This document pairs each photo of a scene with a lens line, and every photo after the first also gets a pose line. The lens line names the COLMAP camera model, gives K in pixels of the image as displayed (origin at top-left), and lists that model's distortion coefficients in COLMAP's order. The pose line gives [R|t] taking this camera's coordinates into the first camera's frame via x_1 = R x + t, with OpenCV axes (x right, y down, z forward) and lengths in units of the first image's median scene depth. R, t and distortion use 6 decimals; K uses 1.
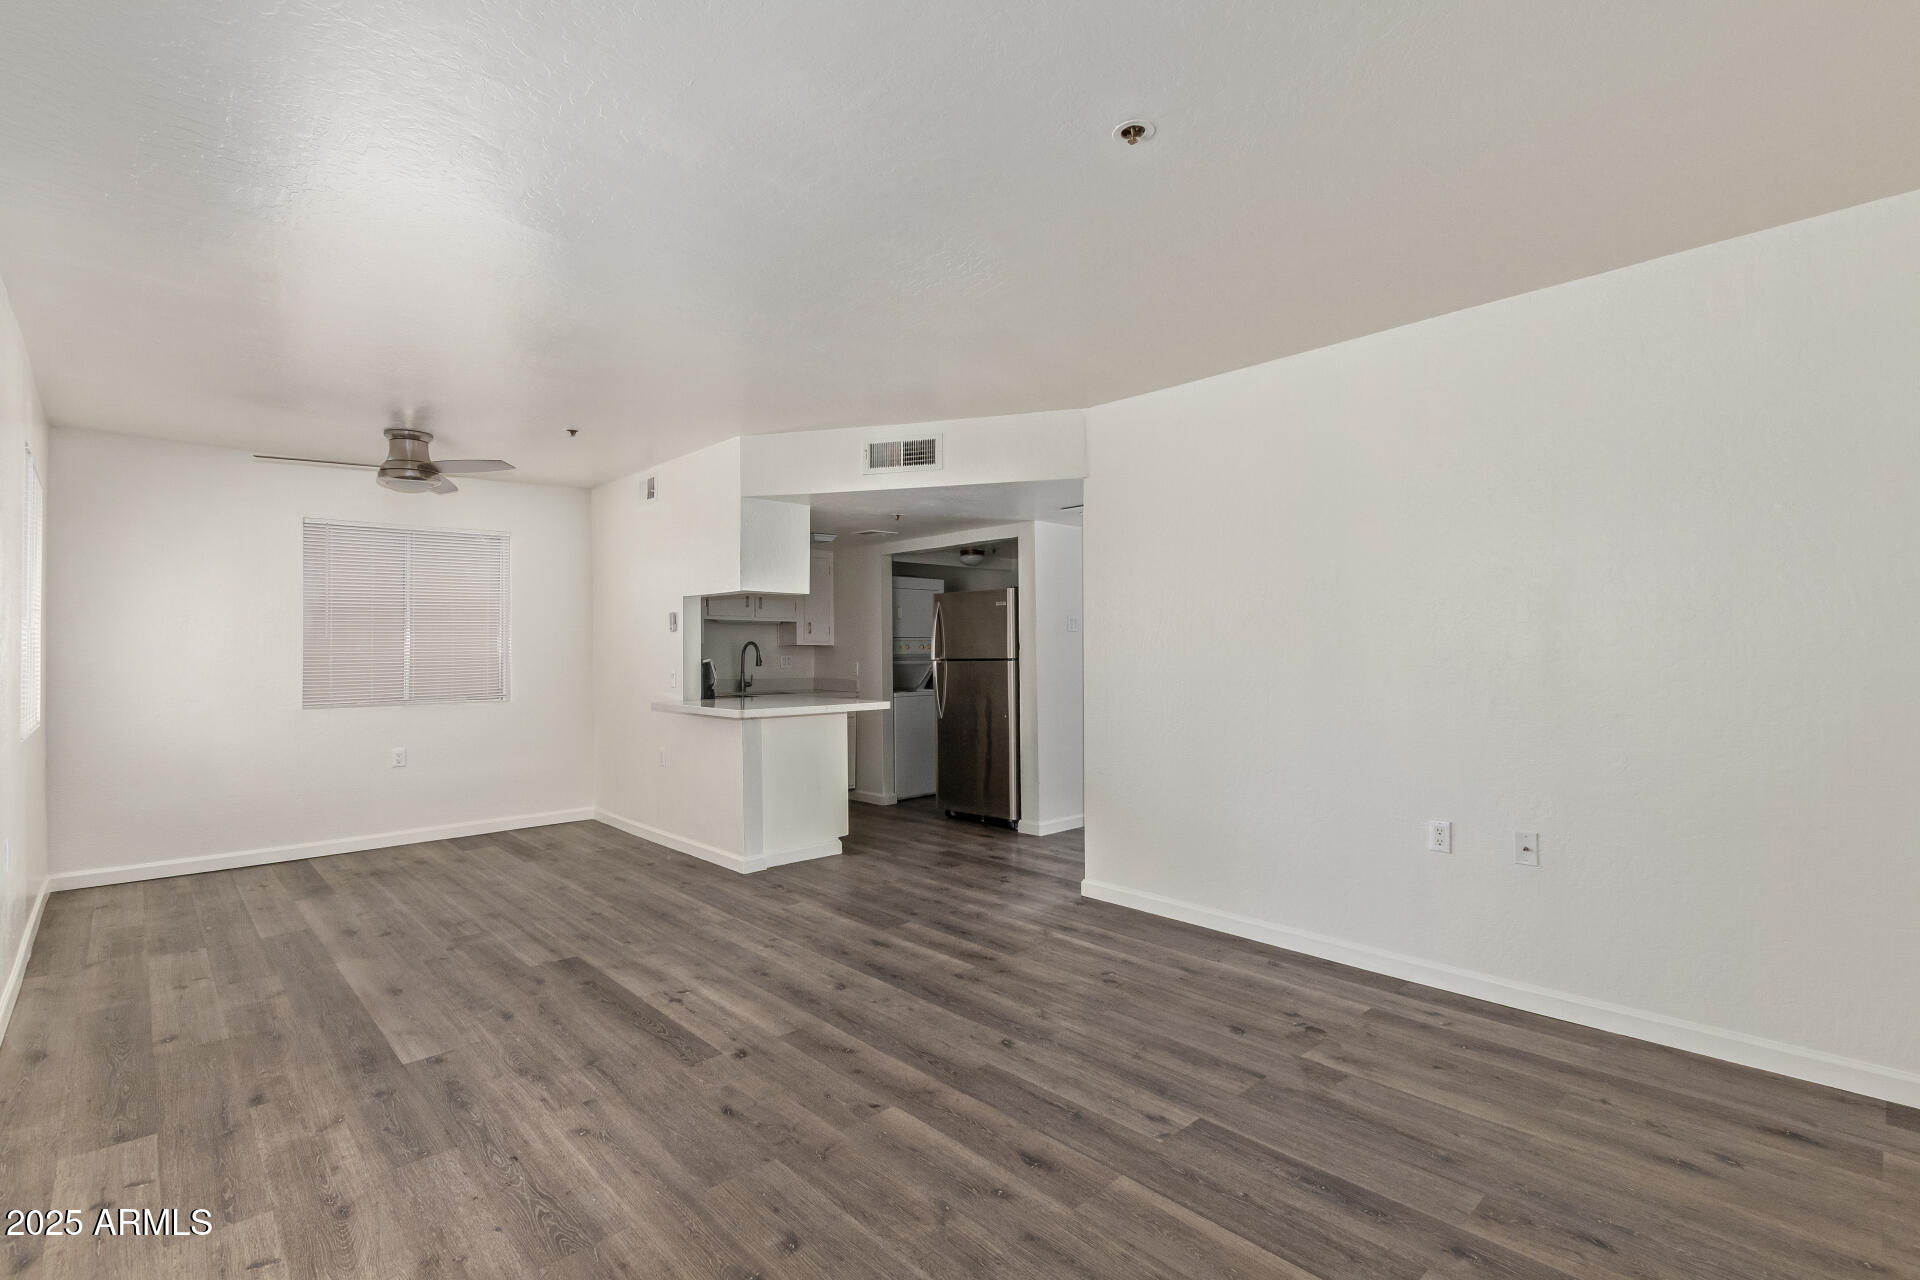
lens RADIAL K [[874.5, 0, 966.4], [0, 874.5, 640.5], [0, 0, 1]] dist [0.009079, -0.004623]
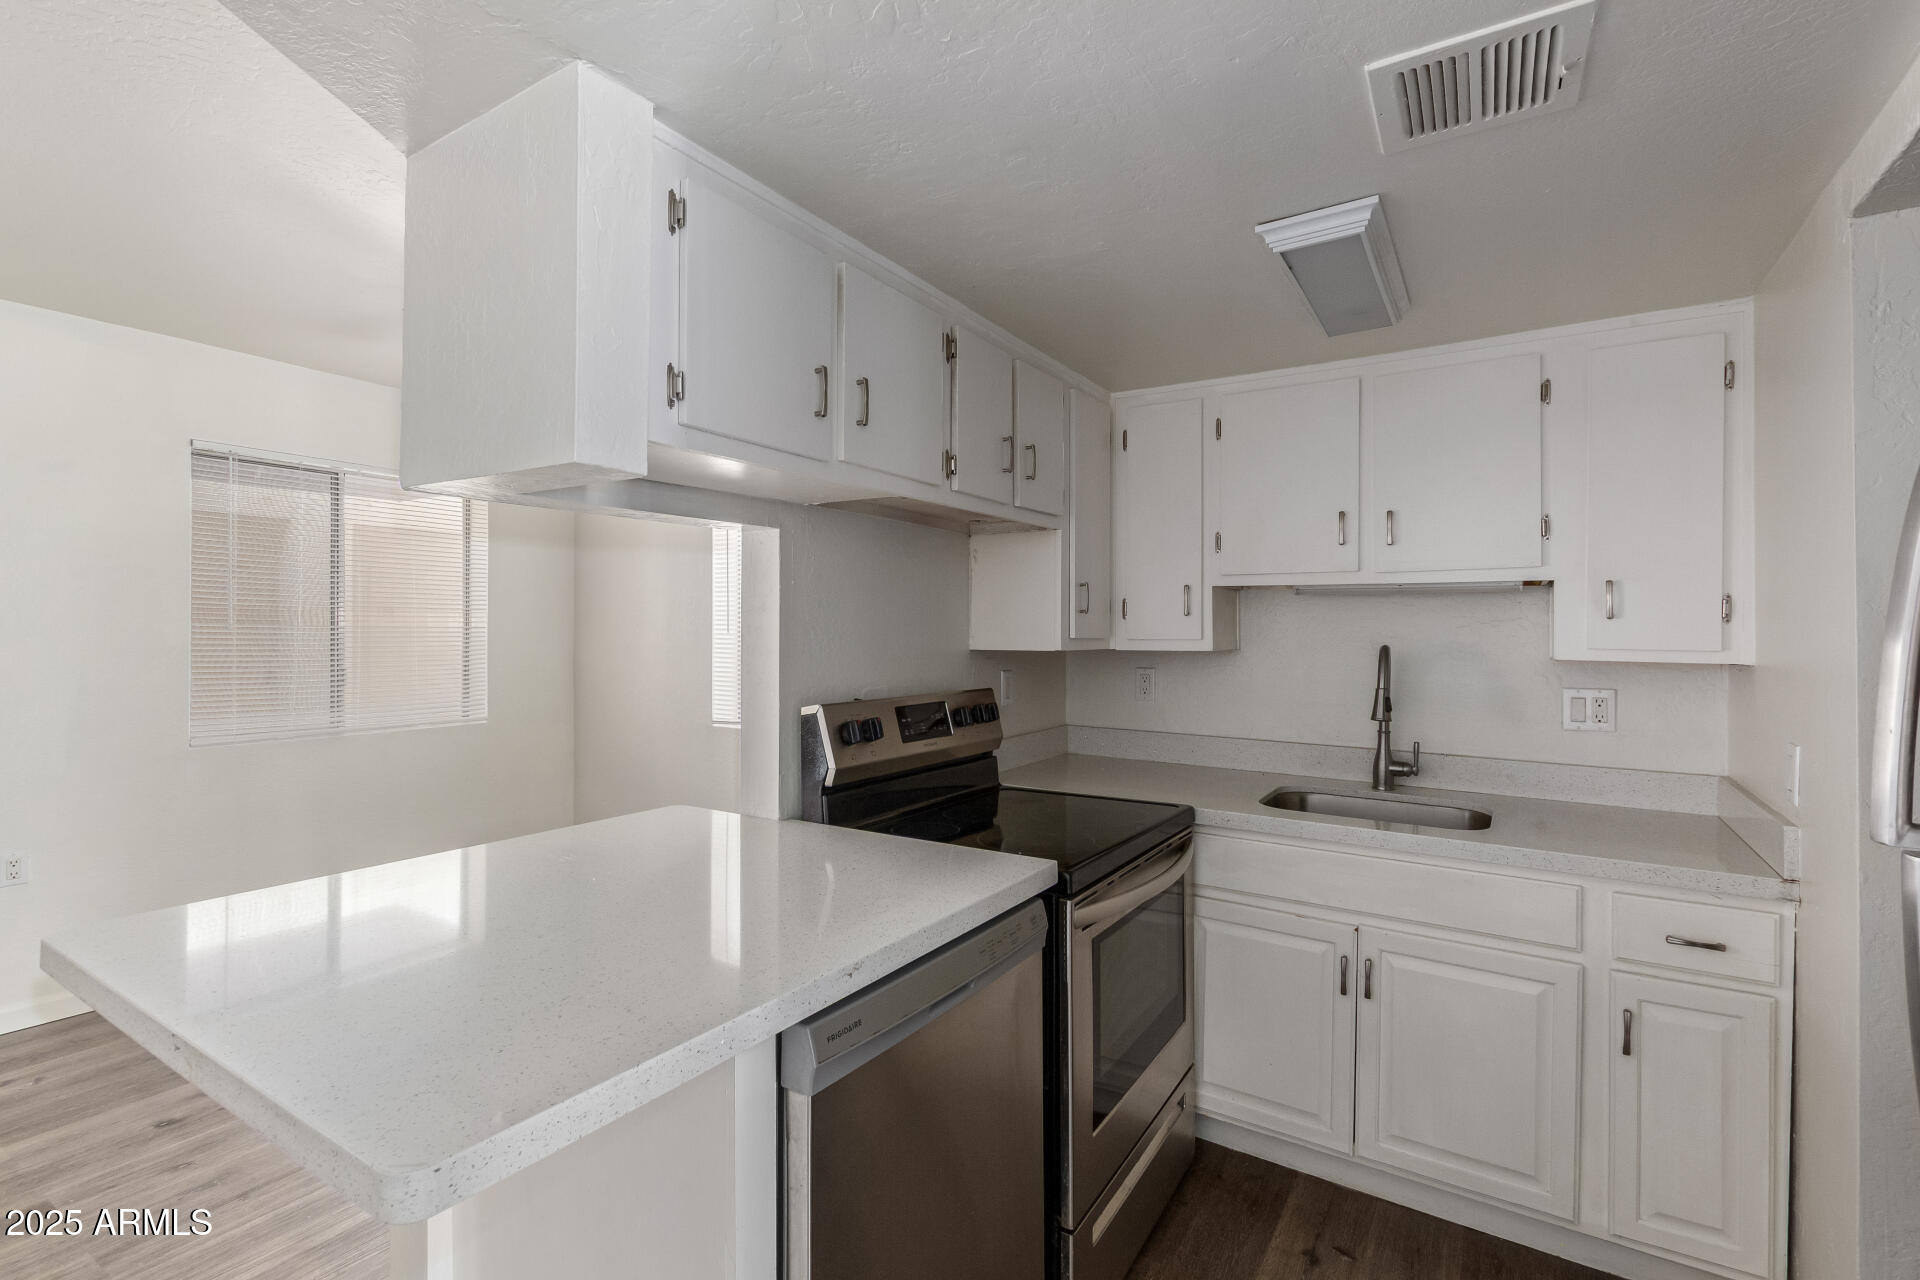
lens RADIAL K [[874.5, 0, 965.7], [0, 874.5, 628.3], [0, 0, 1]] dist [0.009079, -0.004623]
pose [[0.248486, 0.003919, -0.968628, 0.091575], [0.005948, 0.999967, 0.005571, -0.017950], [0.968617, -0.007146, 0.248454, 1.646933]]
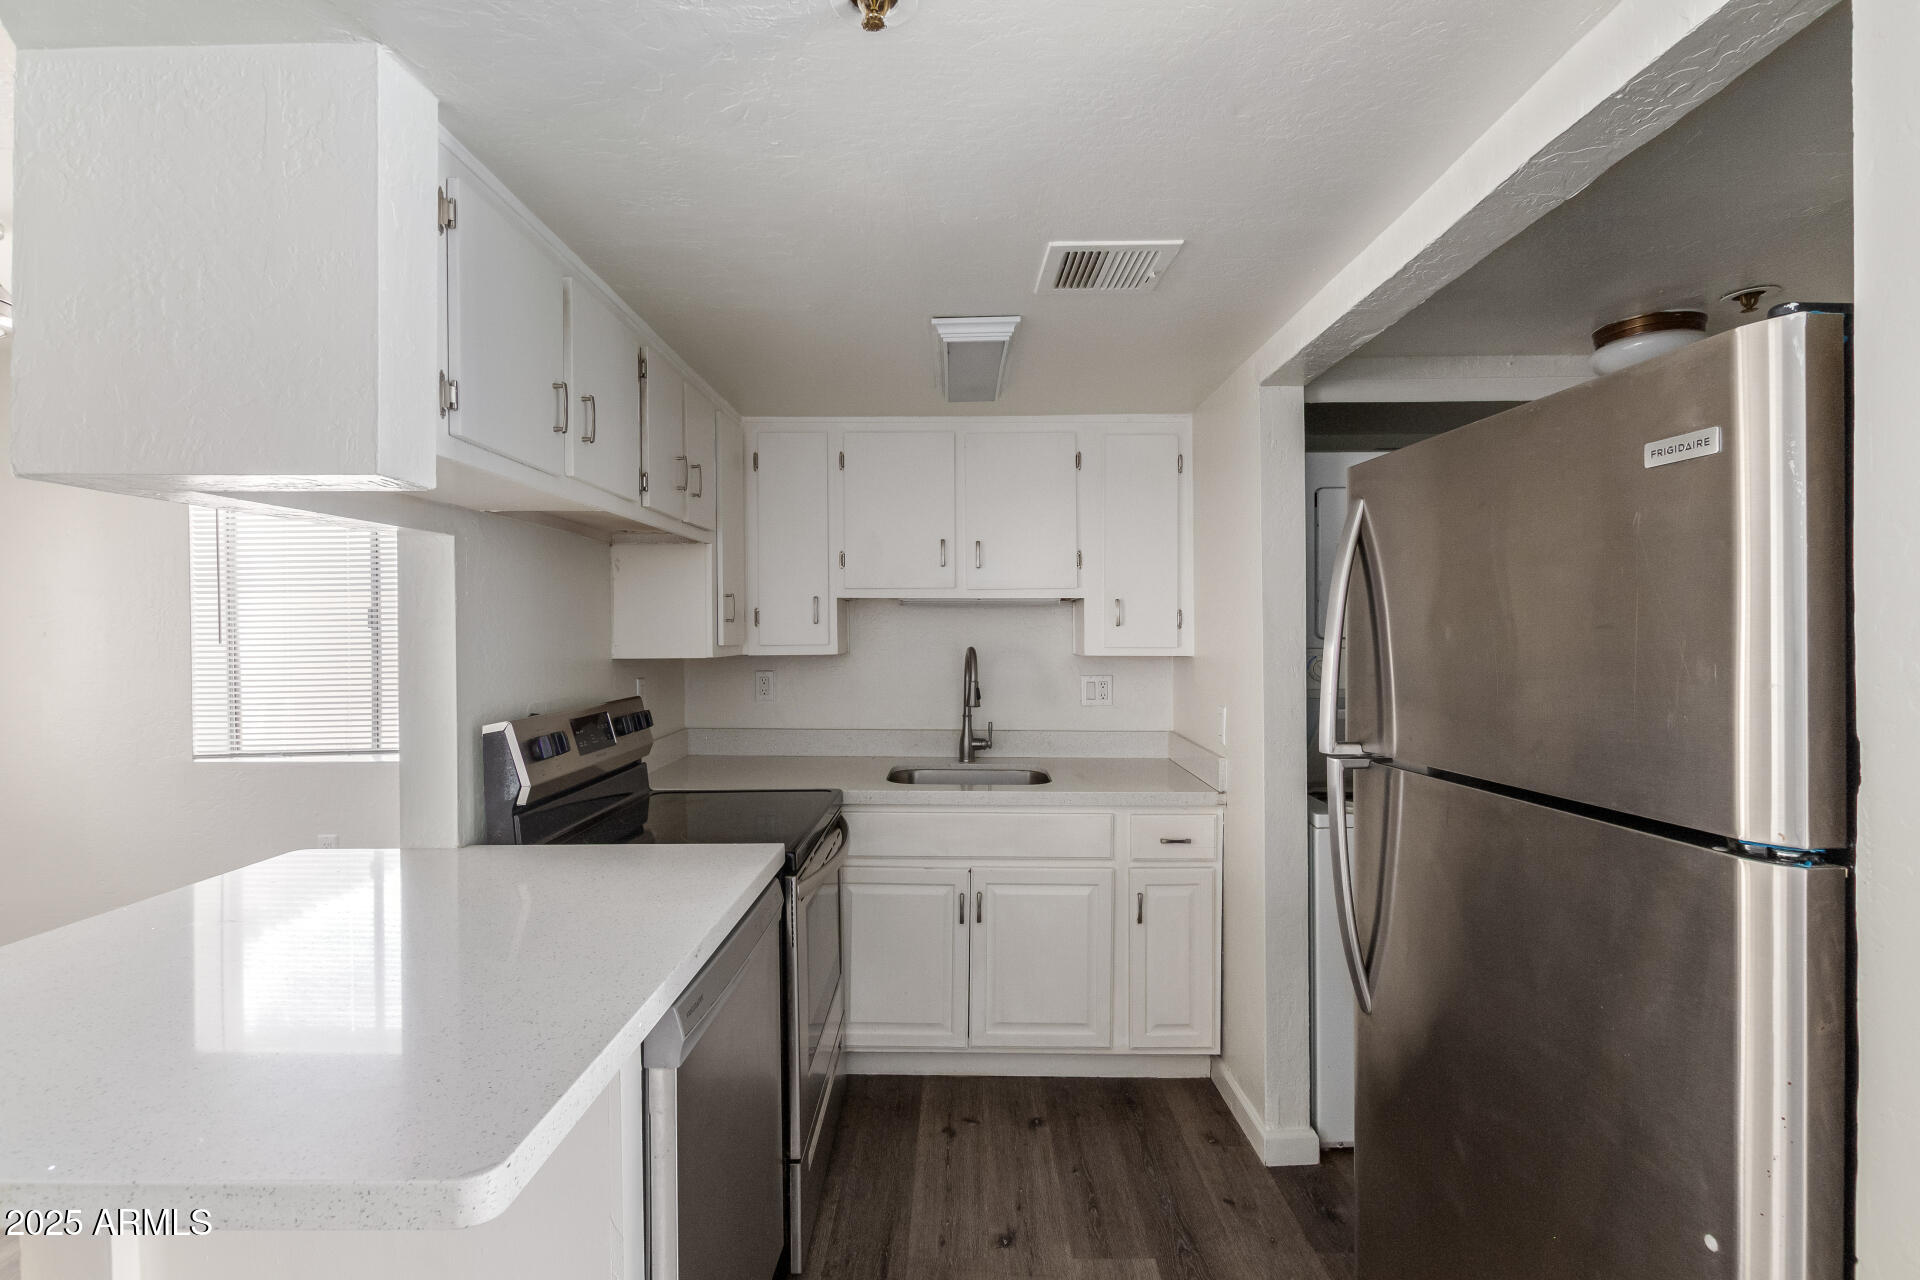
lens RADIAL K [[874.5, 0, 962.5], [0, 874.5, 637.6], [0, 0, 1]] dist [0.009079, -0.004623]
pose [[0.724441, 0.009695, -0.689268, 0.098019], [0.008248, 0.999708, 0.022730, -0.028489], [0.689287, -0.022152, 0.724149, 1.493632]]
